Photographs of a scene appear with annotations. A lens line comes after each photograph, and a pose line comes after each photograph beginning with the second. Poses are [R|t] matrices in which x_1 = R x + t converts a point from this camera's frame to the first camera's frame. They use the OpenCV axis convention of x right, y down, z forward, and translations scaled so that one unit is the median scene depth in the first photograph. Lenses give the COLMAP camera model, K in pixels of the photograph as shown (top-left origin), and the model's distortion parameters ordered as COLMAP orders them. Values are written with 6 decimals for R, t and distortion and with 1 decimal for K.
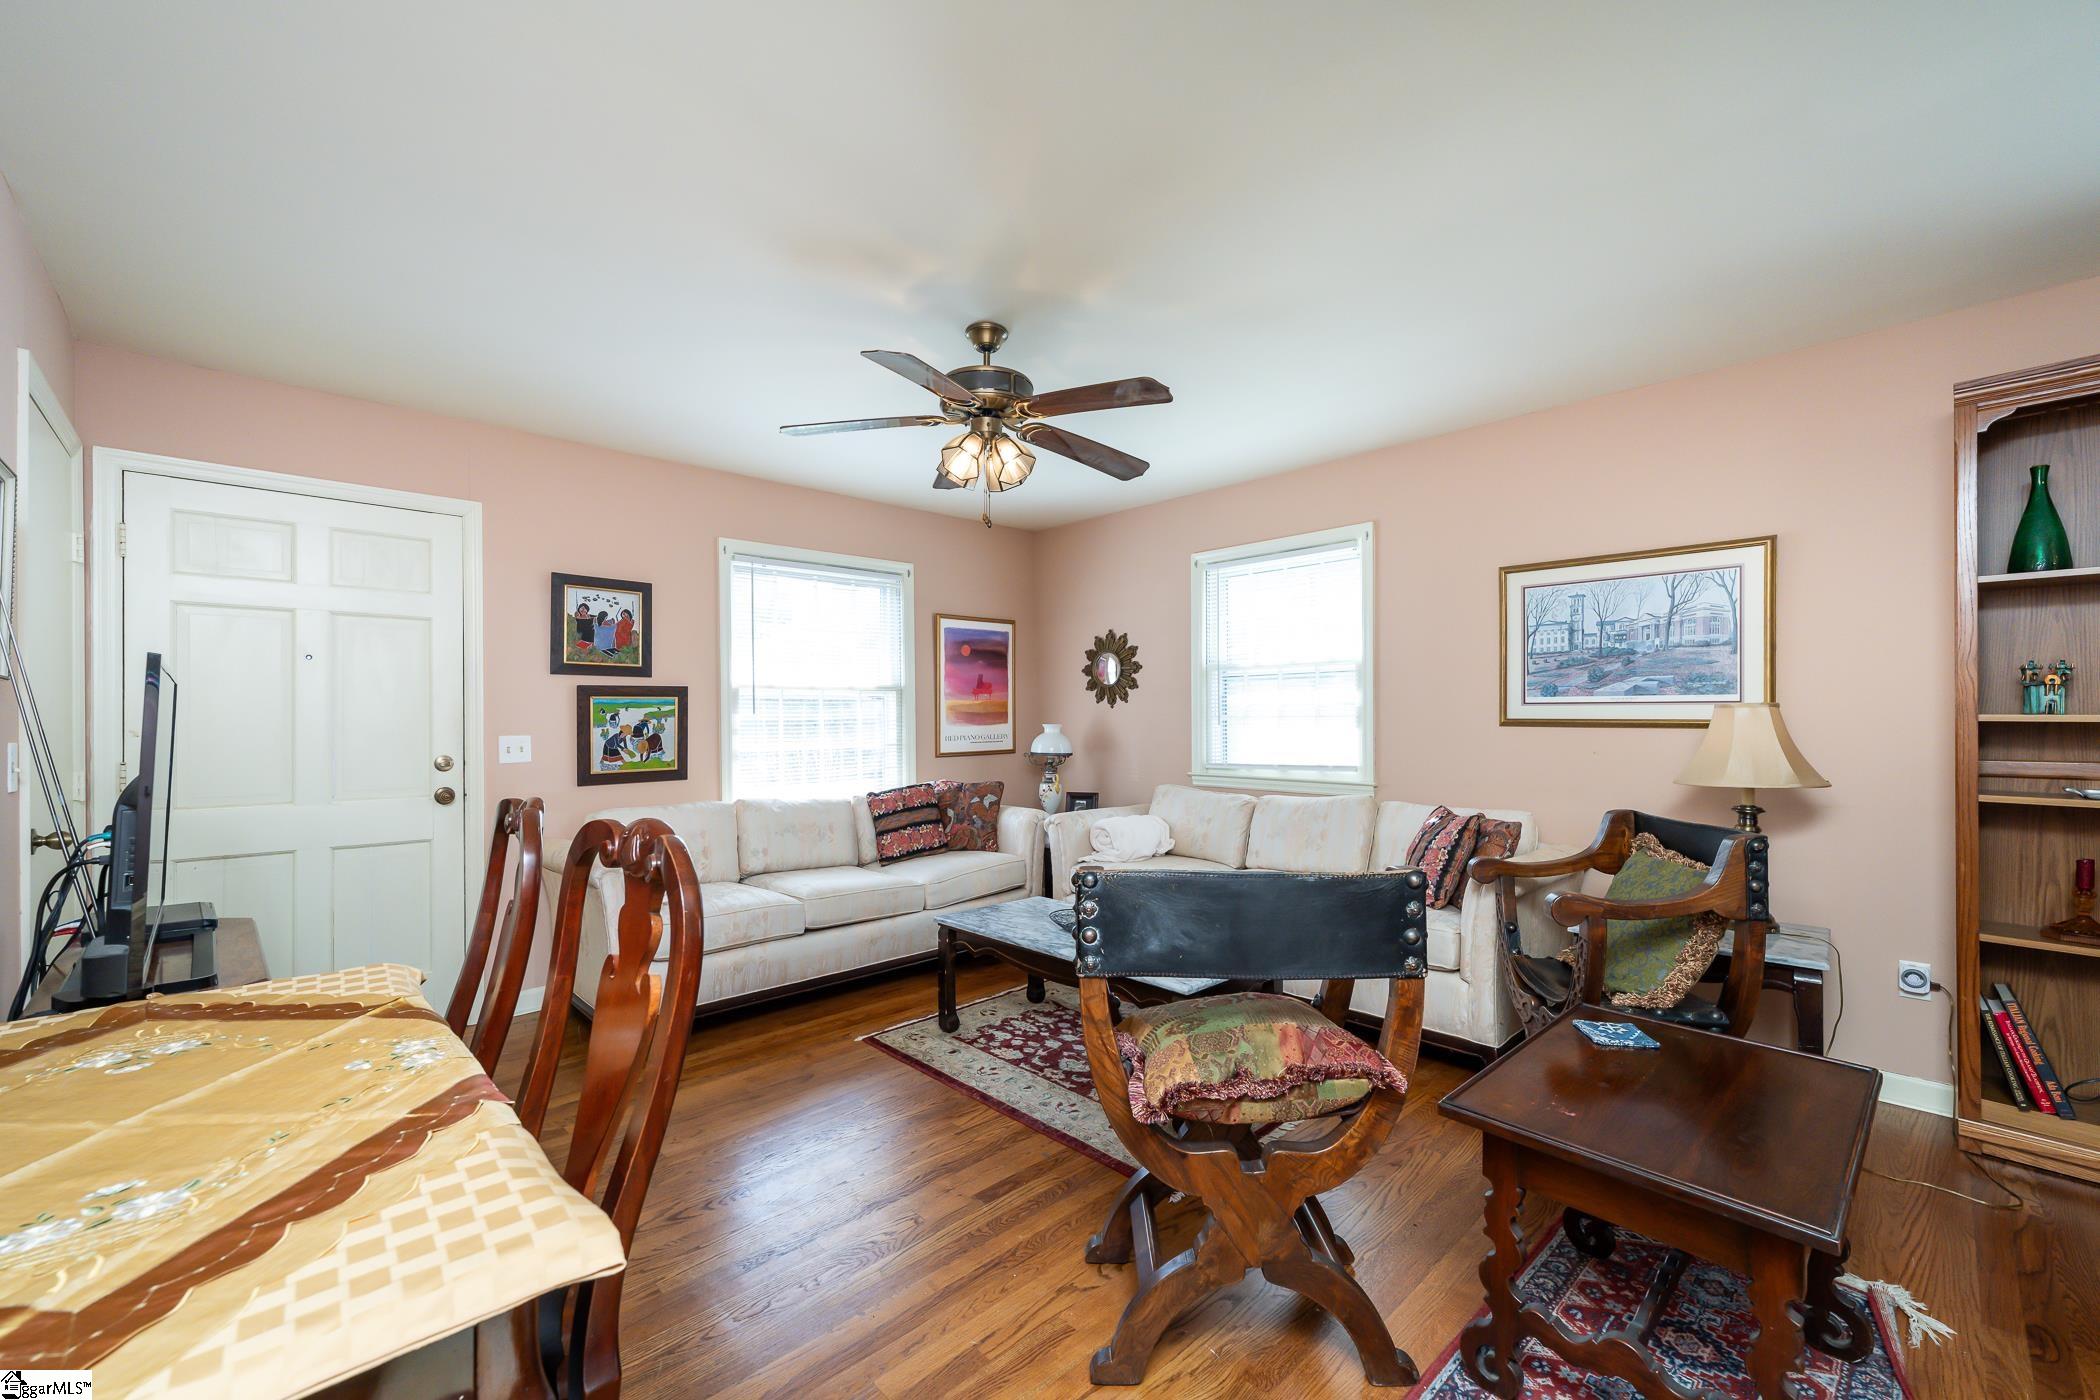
lens RADIAL K [[832.4, 0, 1042.1], [0, 832.4, 711.6], [0, 0, 1]] dist [0.003966, 0.000170]
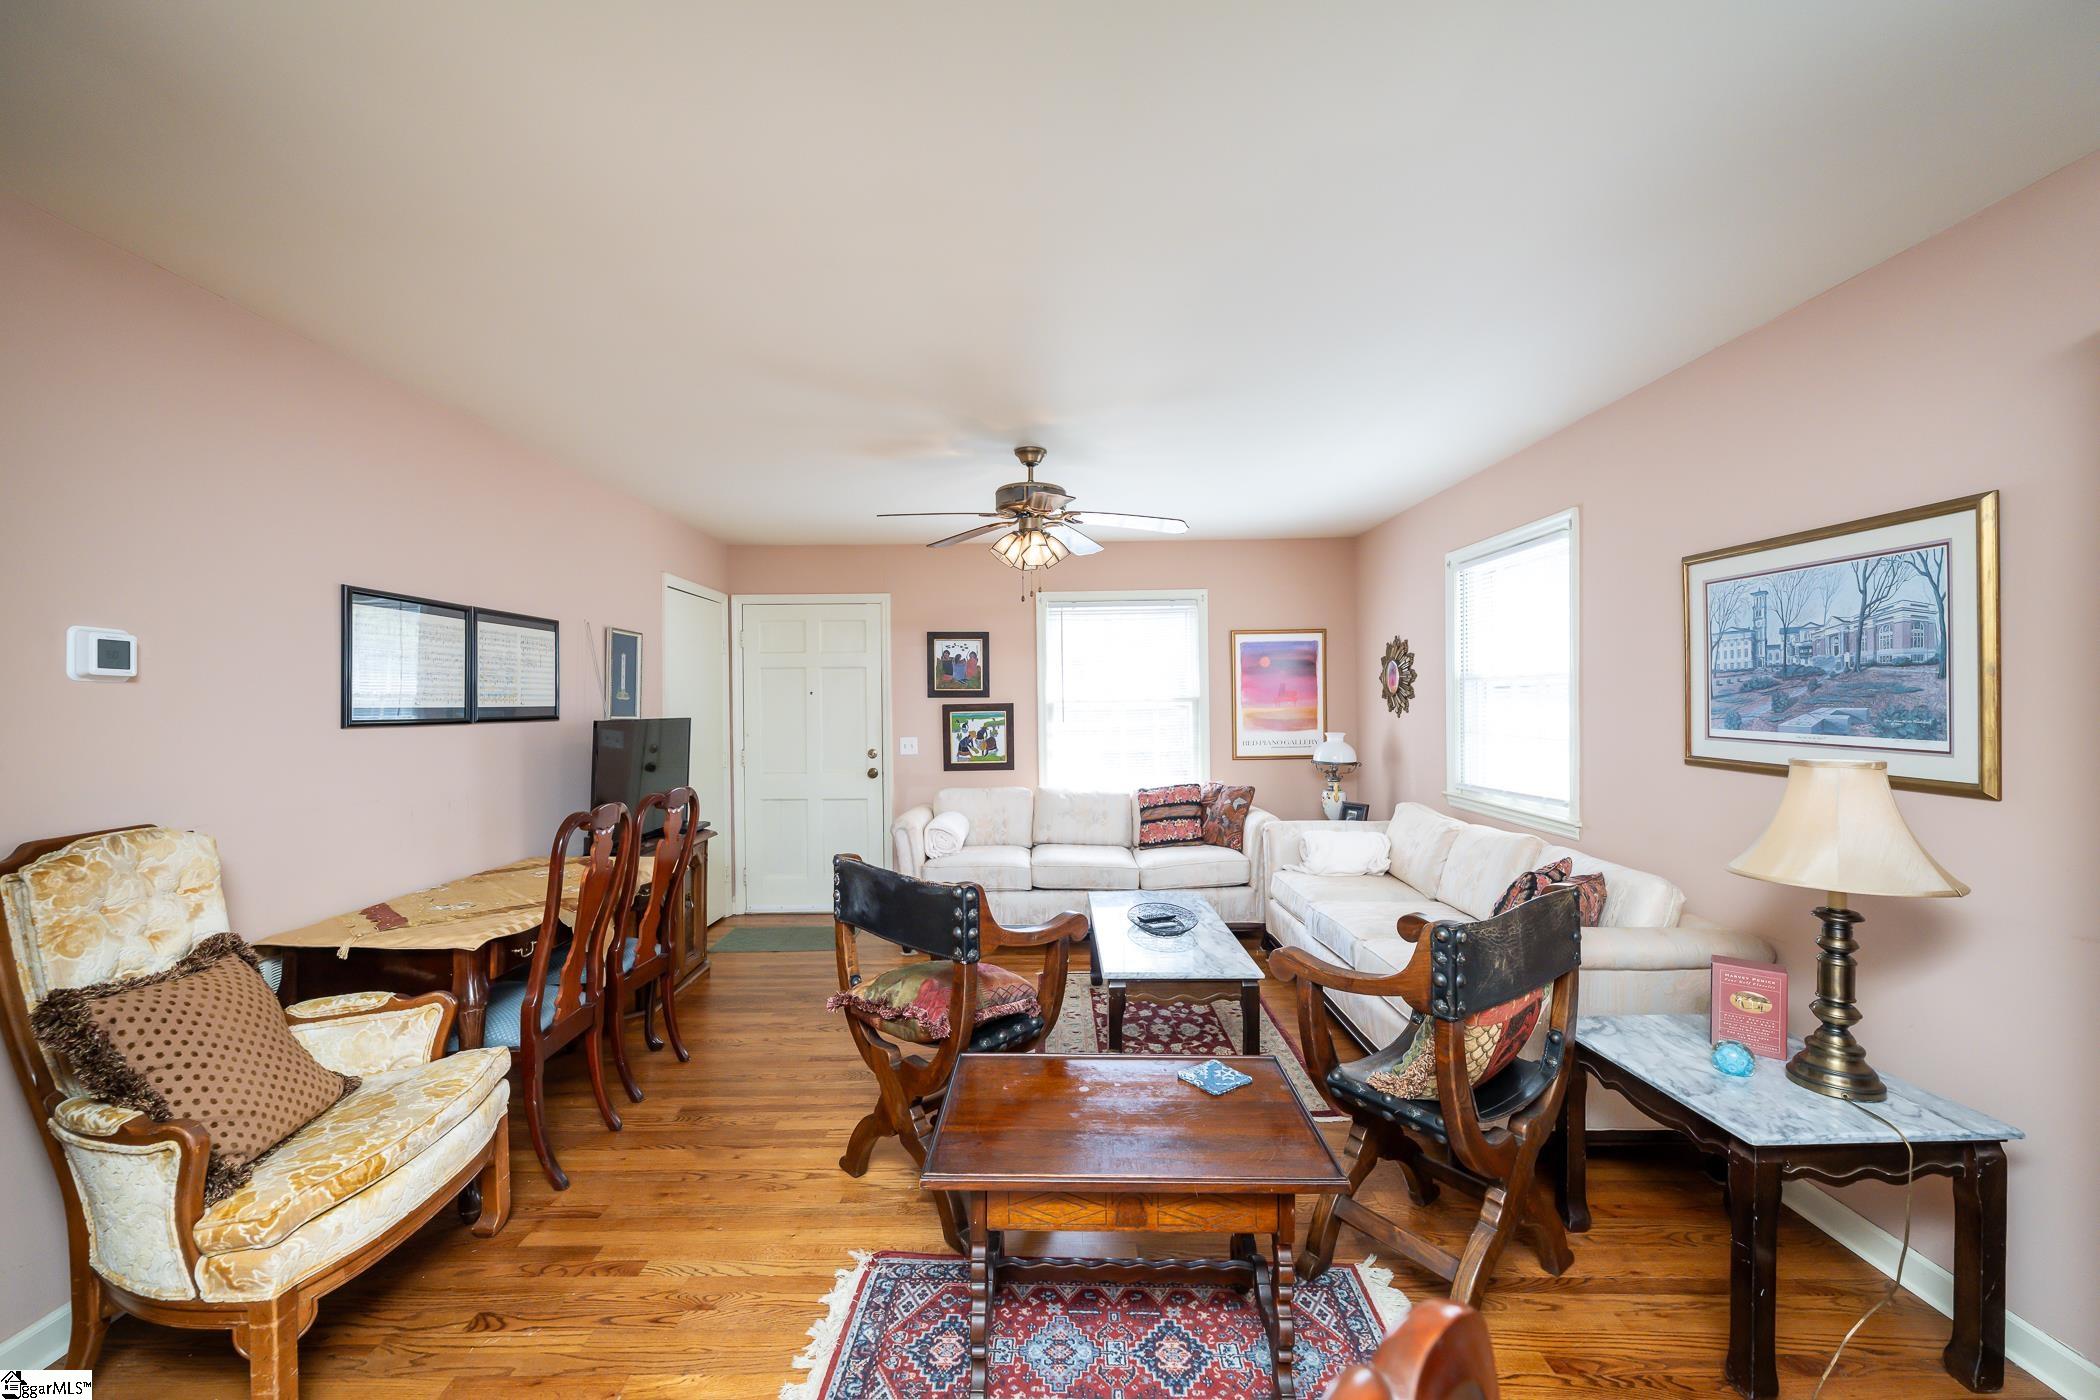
lens RADIAL K [[822.0, 0, 1050.0], [0, 822.0, 700.0], [0, 0, 1]] dist [0.008989, 0.000186]
pose [[0.727290, -0.000942, -0.686329, 0.611225], [0.010528, 0.999897, 0.009783, -0.052644], [0.686249, -0.014340, 0.727225, 0.046472]]
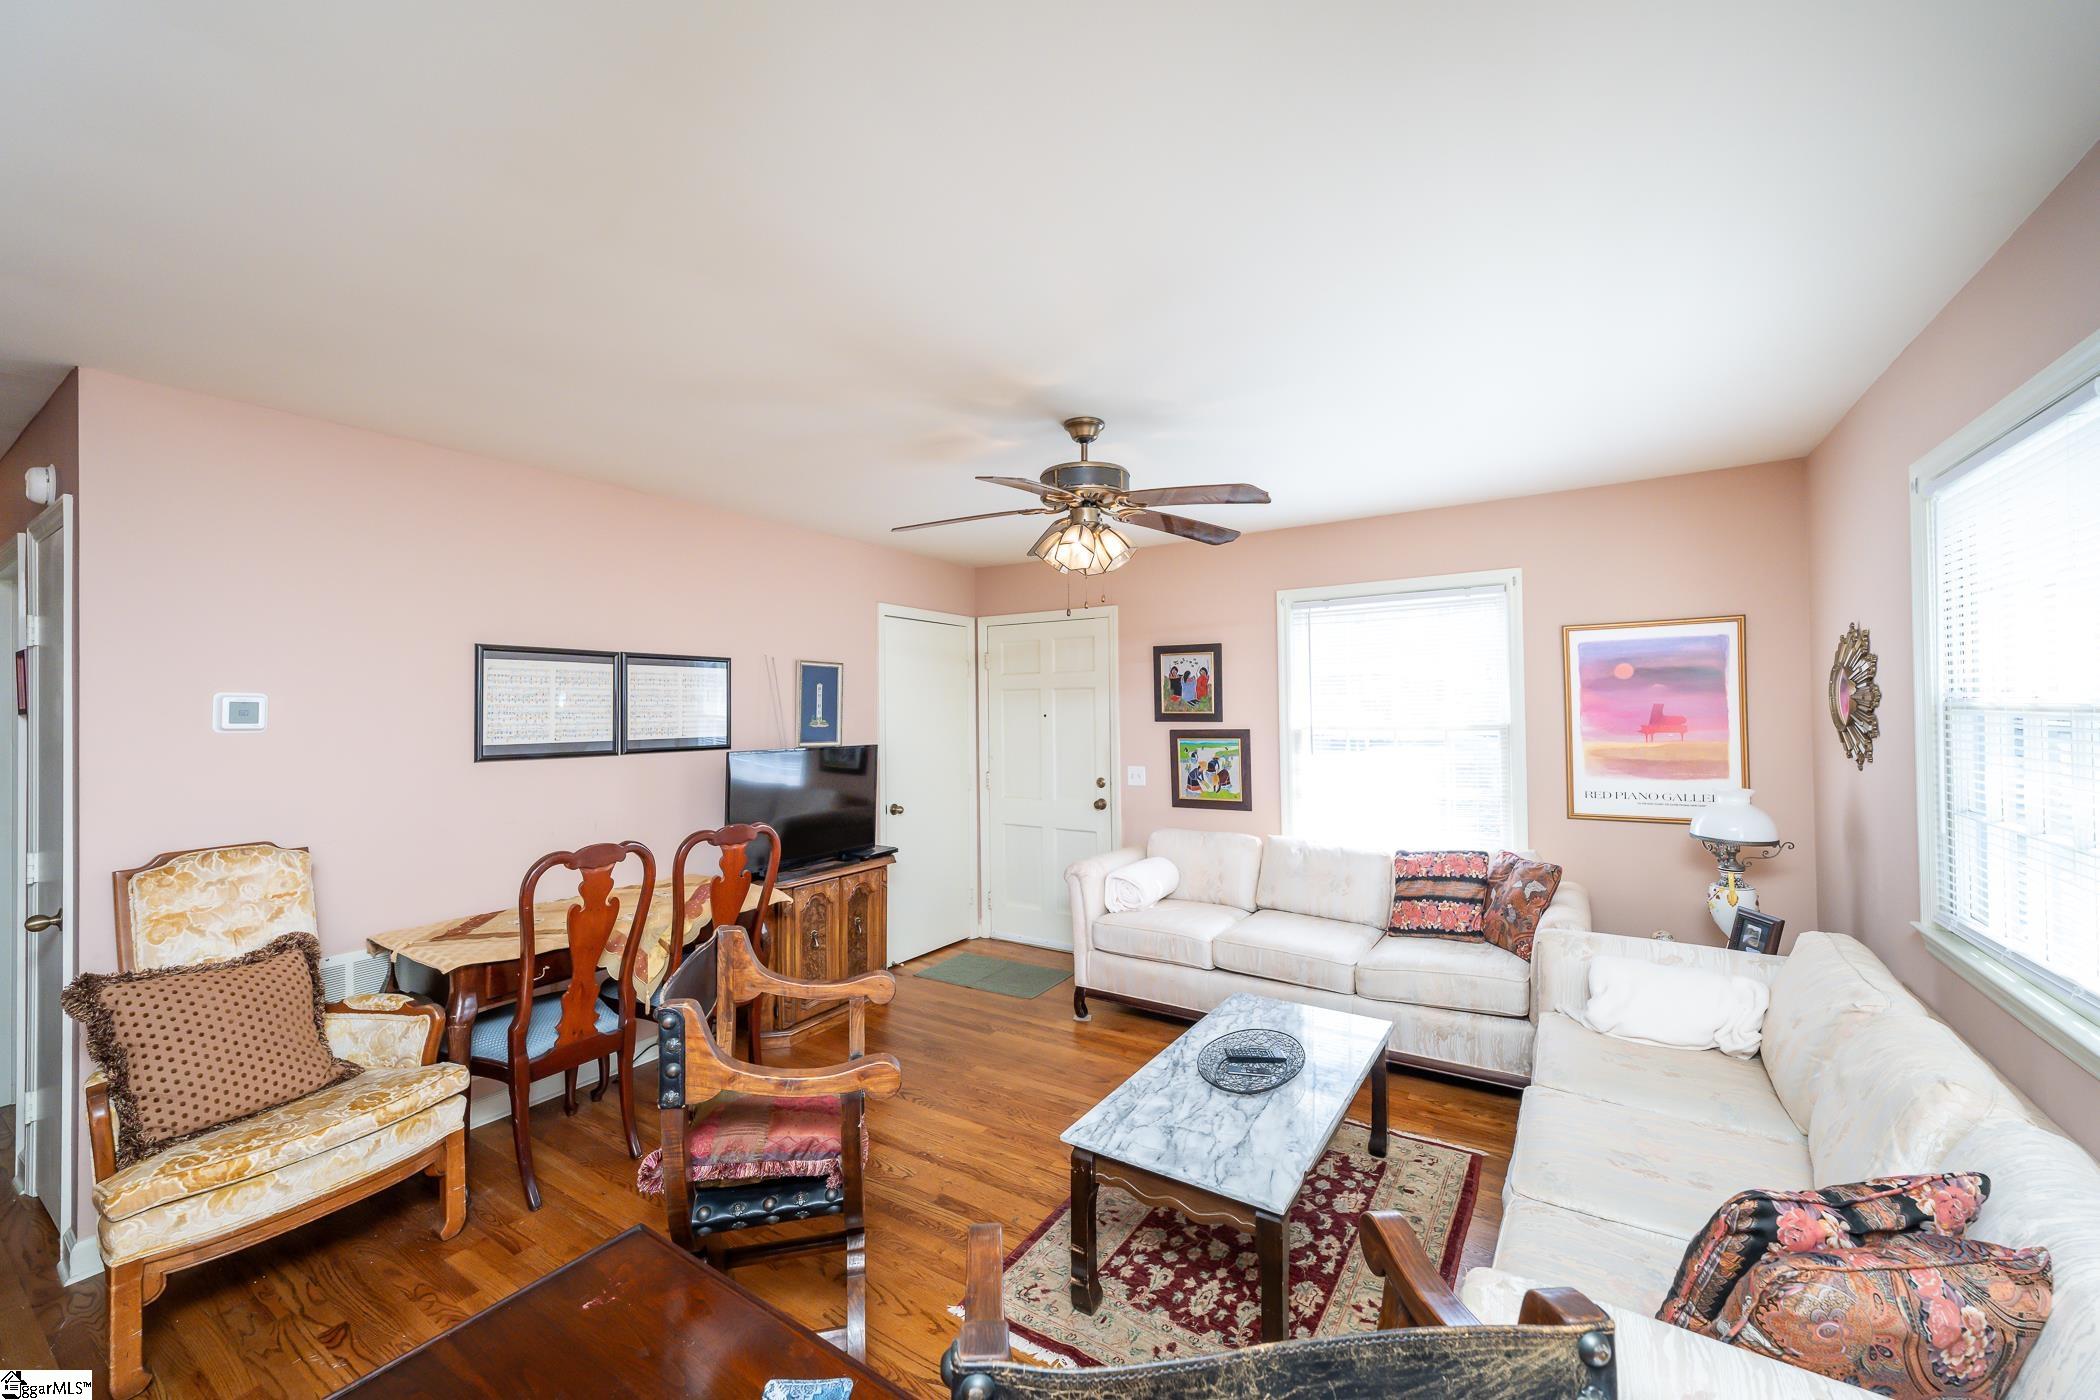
lens RADIAL K [[829.2, 0, 1049.6], [0, 829.2, 693.4], [0, 0, 1]] dist [0.007137, -0.000178]
pose [[0.237183, -0.013268, -0.971374, 0.664335], [0.017867, 0.999797, -0.009293, -0.079864], [0.971301, -0.015151, 0.237372, 0.507445]]
